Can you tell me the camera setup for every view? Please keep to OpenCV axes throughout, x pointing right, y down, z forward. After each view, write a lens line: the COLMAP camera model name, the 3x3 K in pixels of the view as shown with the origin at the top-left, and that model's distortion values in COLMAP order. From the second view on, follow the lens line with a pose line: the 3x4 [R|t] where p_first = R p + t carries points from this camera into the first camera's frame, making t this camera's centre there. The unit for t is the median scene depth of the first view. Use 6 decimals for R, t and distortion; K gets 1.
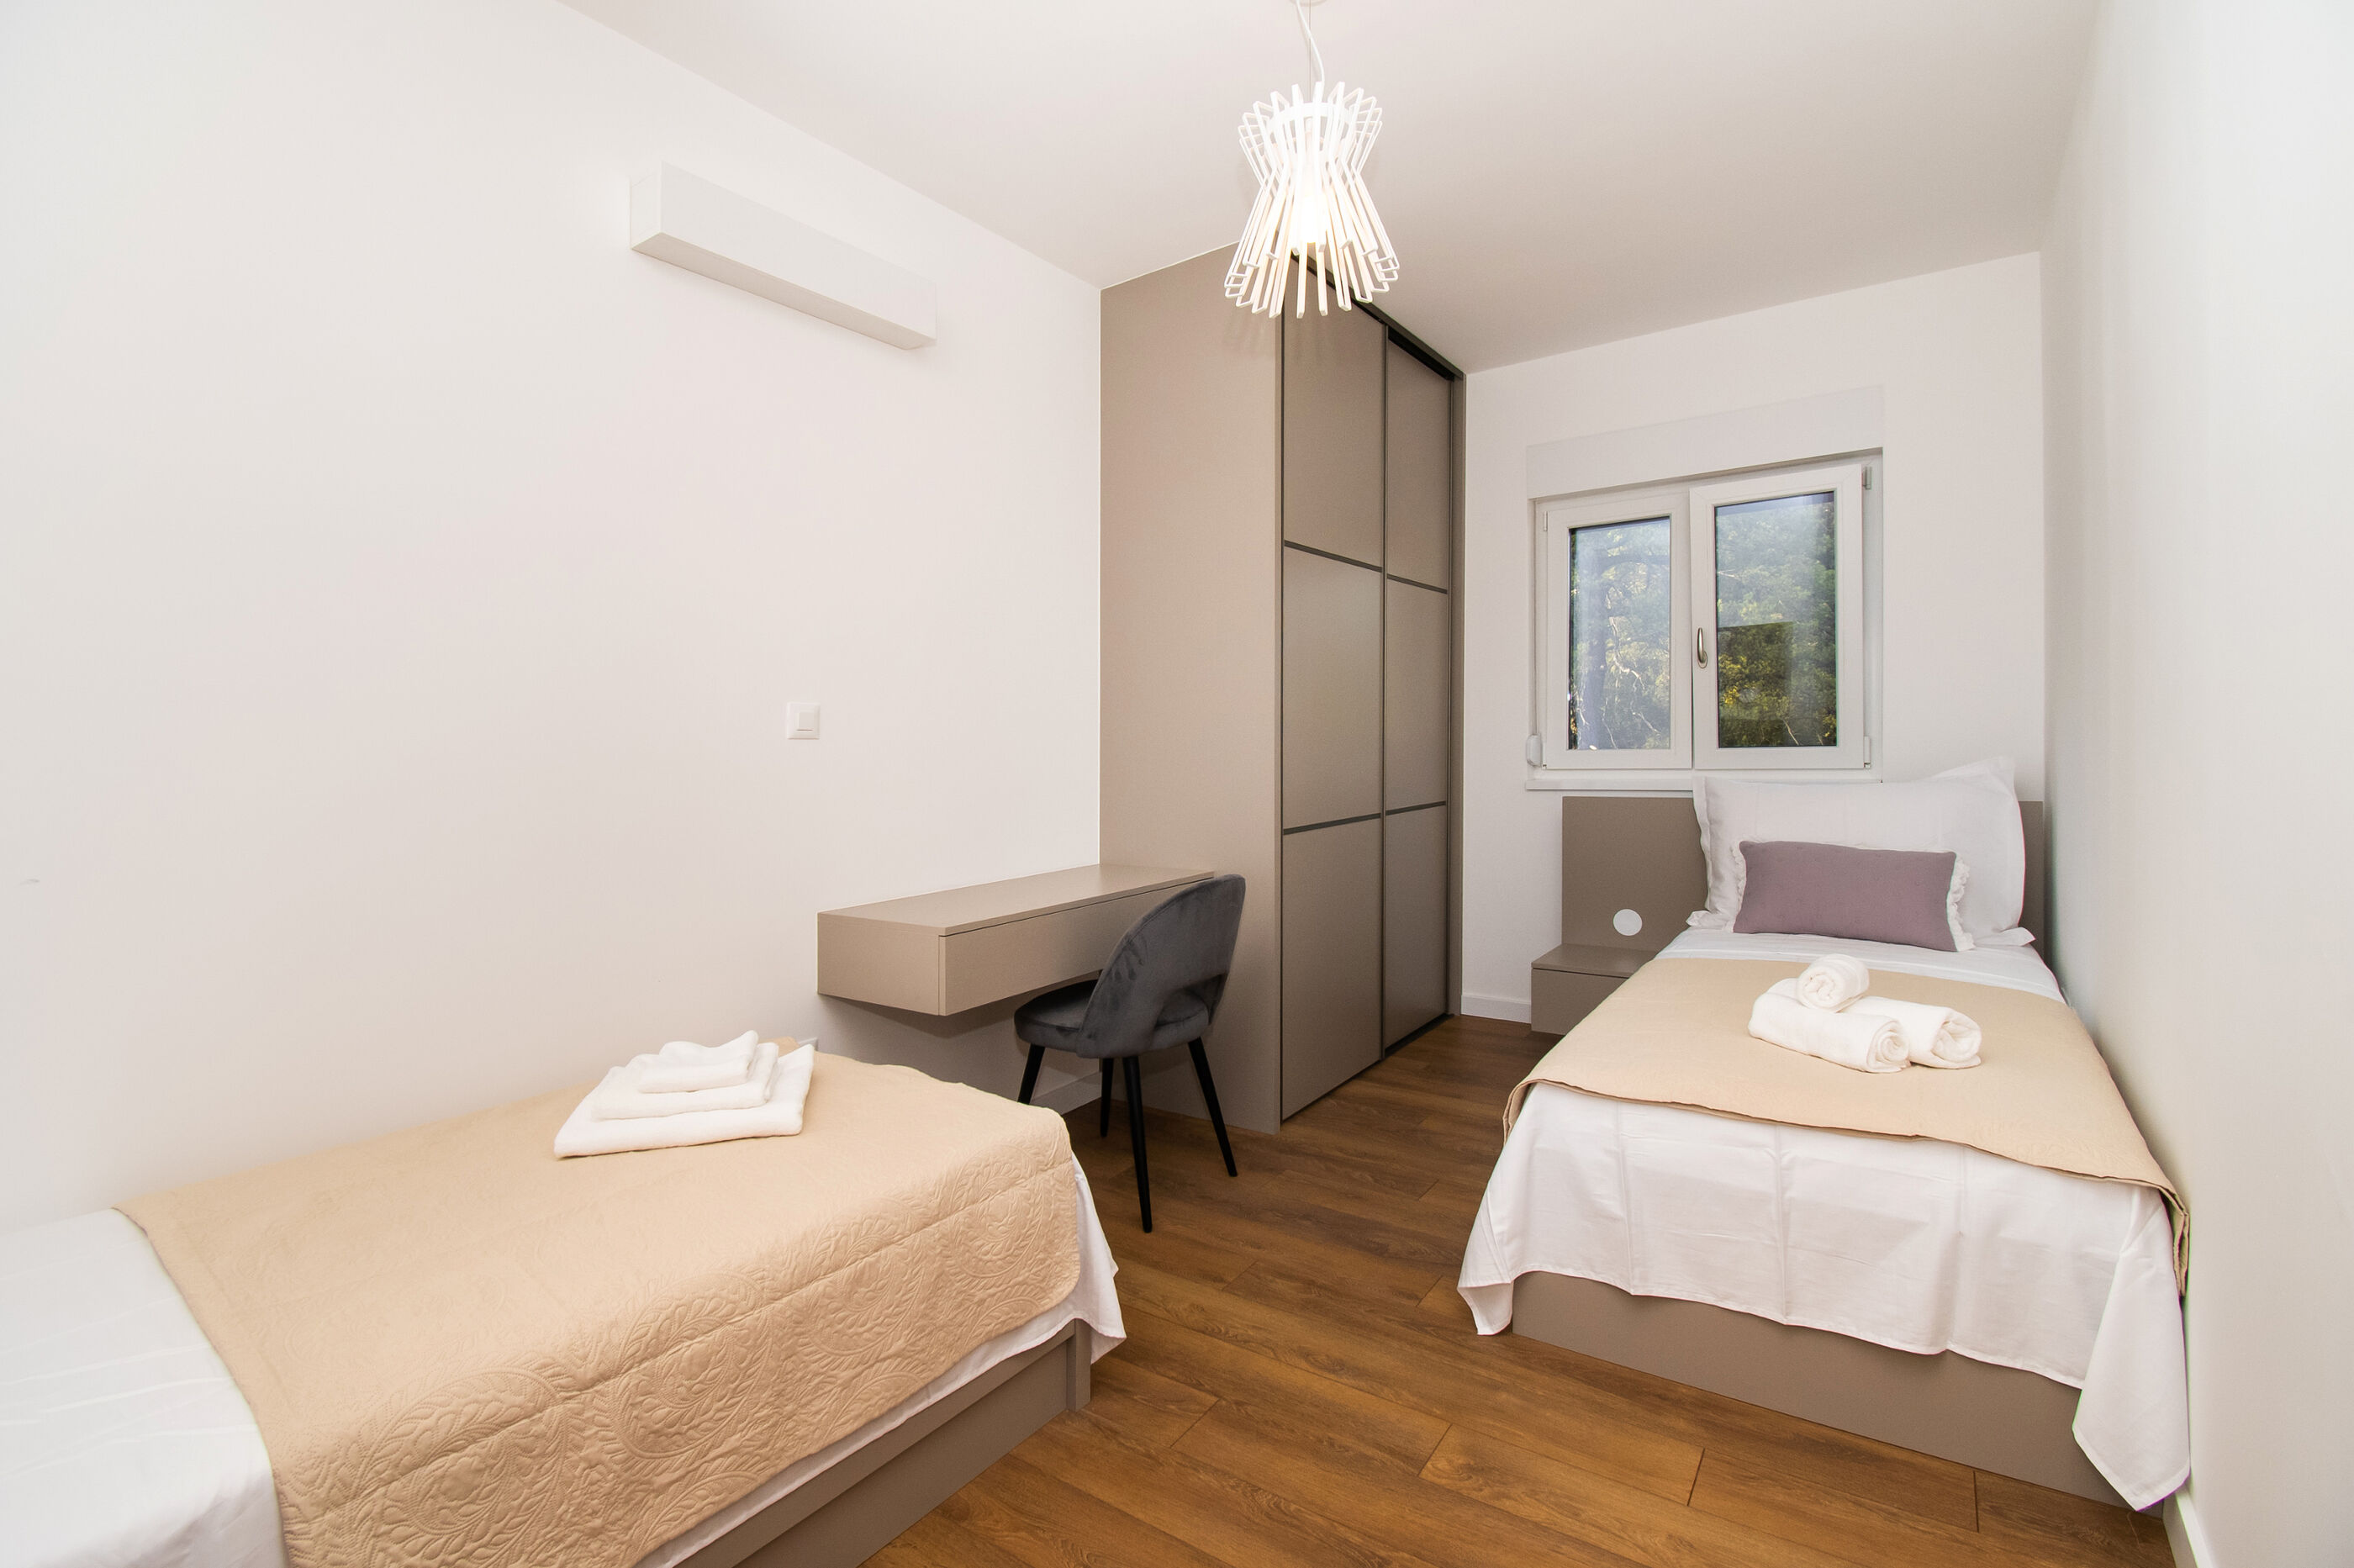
lens RADIAL K [[1059.4, 0, 1177.0], [0, 1059.4, 784.0], [0, 0, 1]] dist [0.004375, -0.015329]
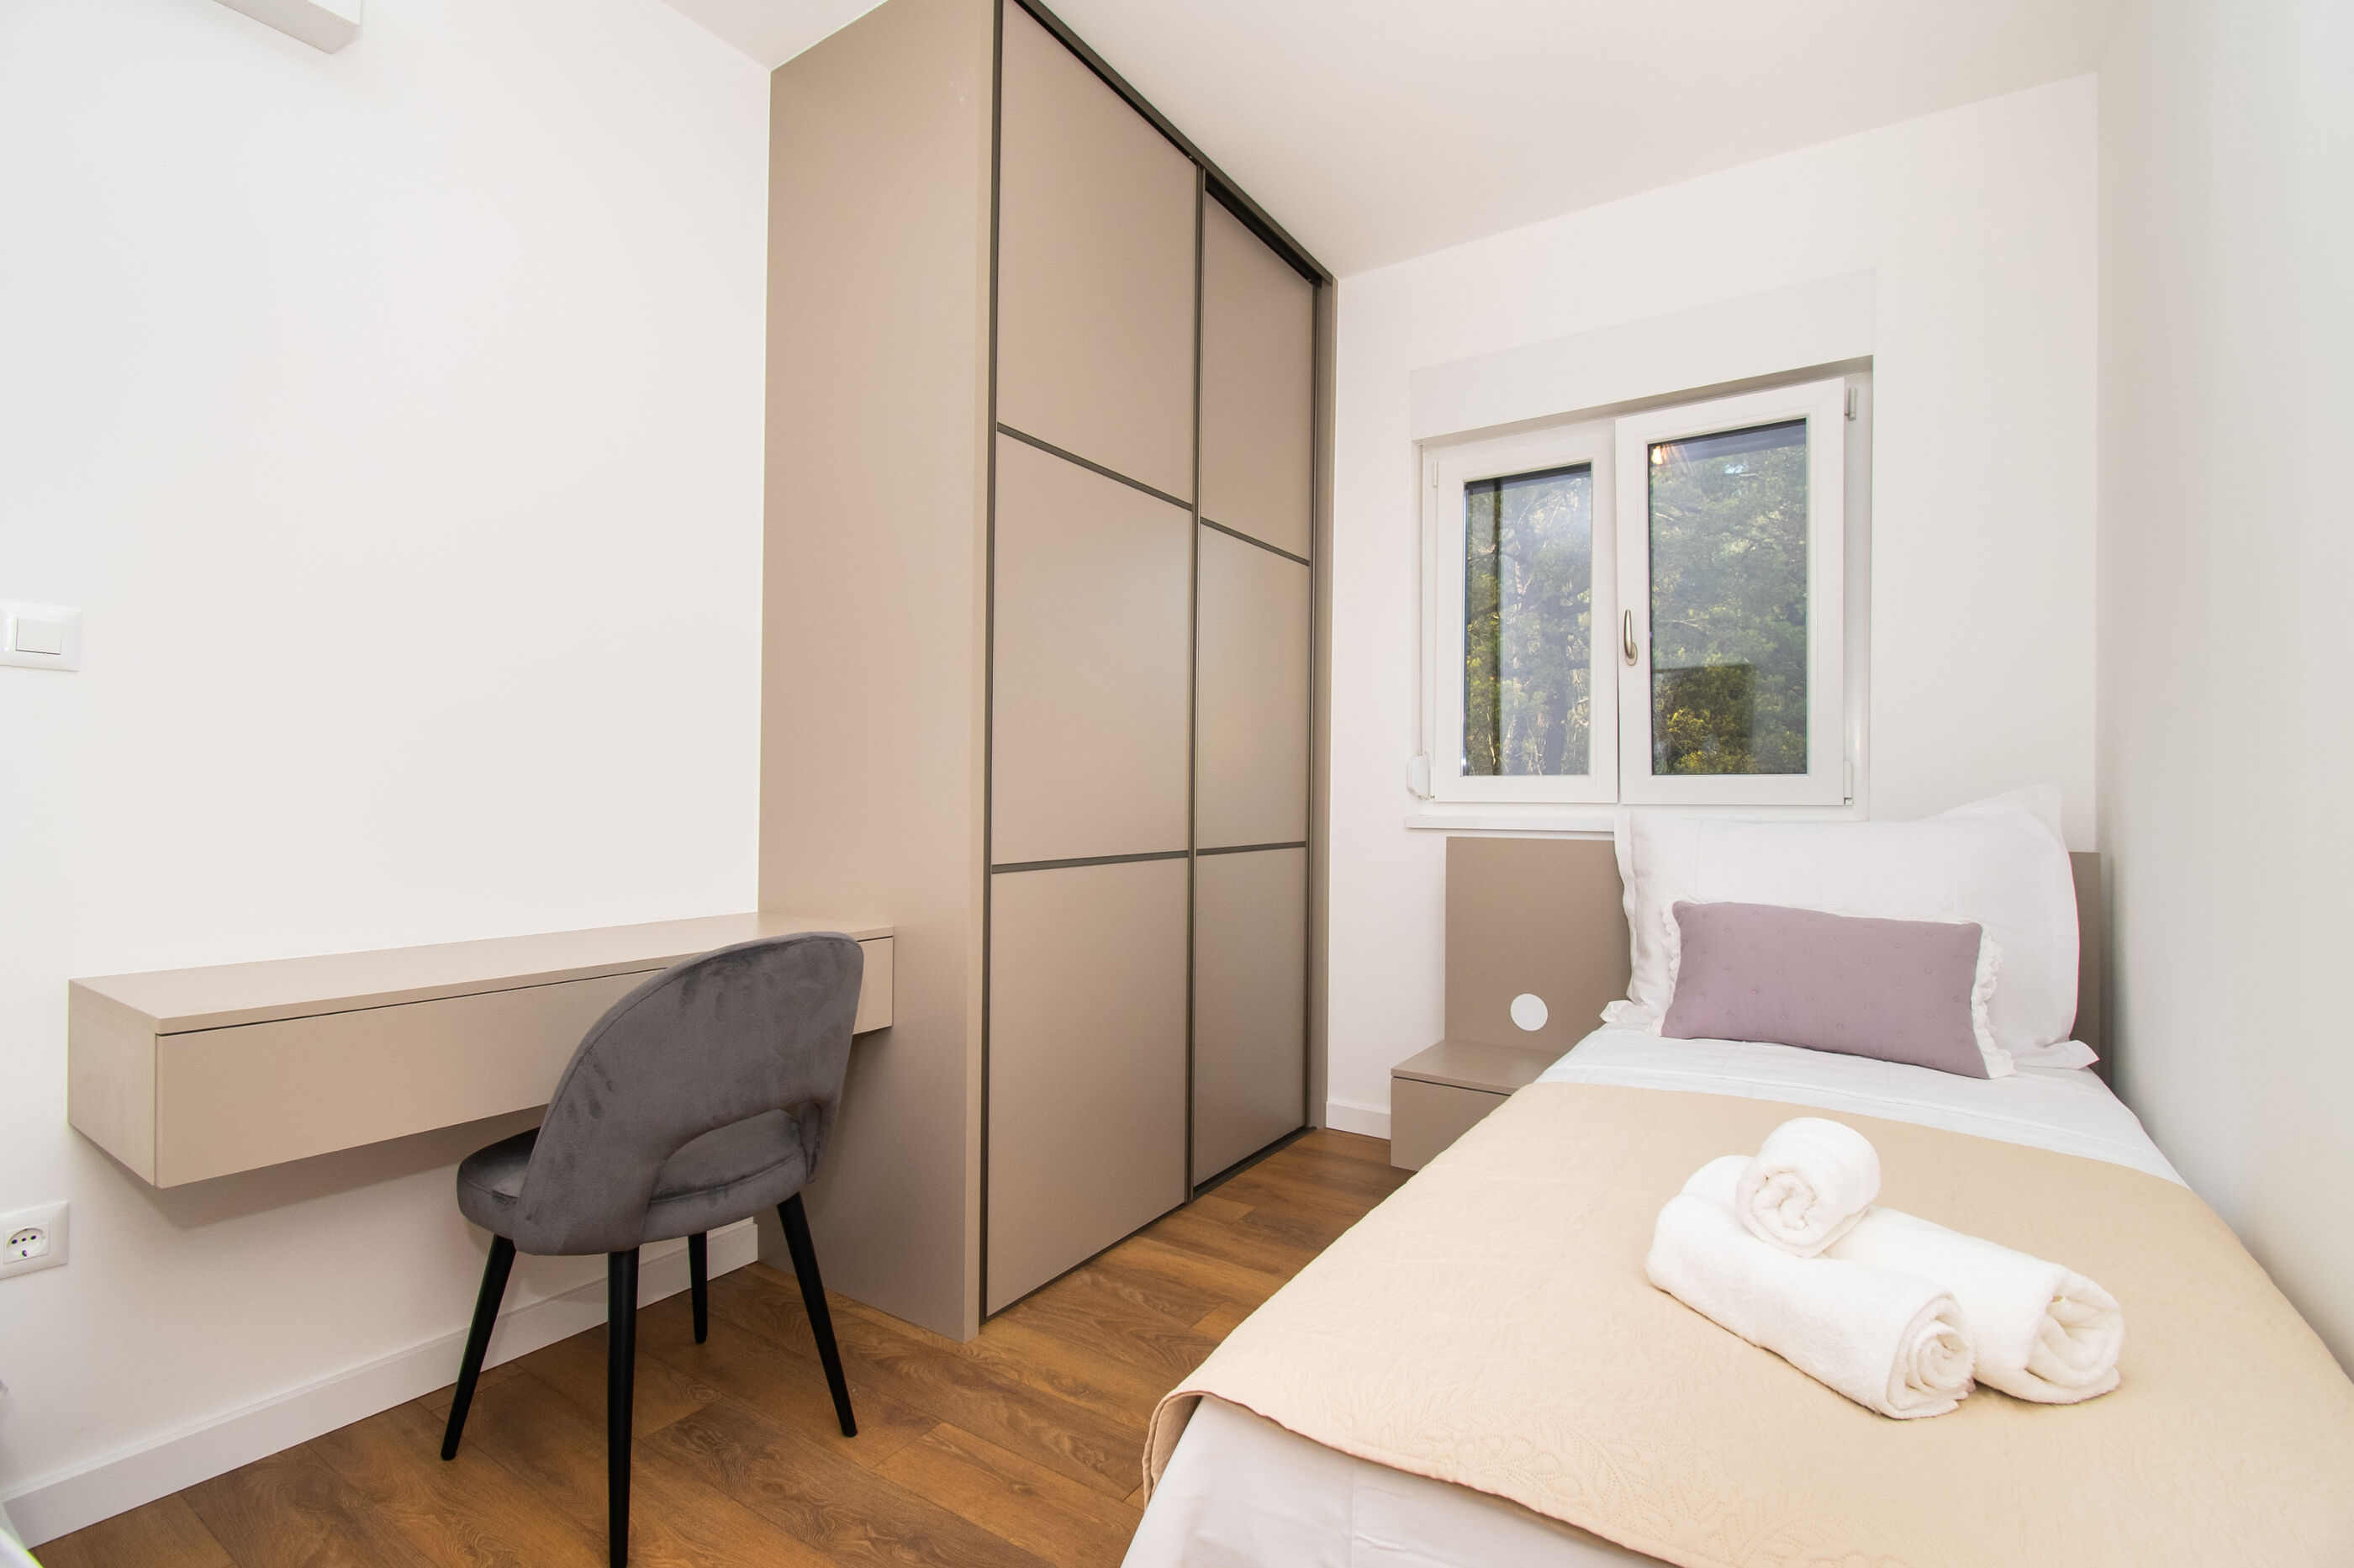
lens RADIAL K [[1029.7, 0, 1253.0], [0, 1029.7, 788.1], [0, 0, 1]] dist [0.016877, -0.019487]
pose [[0.997188, 0.032438, 0.067550, 0.209448], [-0.028642, 0.997996, -0.056430, 0.025785], [-0.069246, 0.054336, 0.996119, 0.343061]]
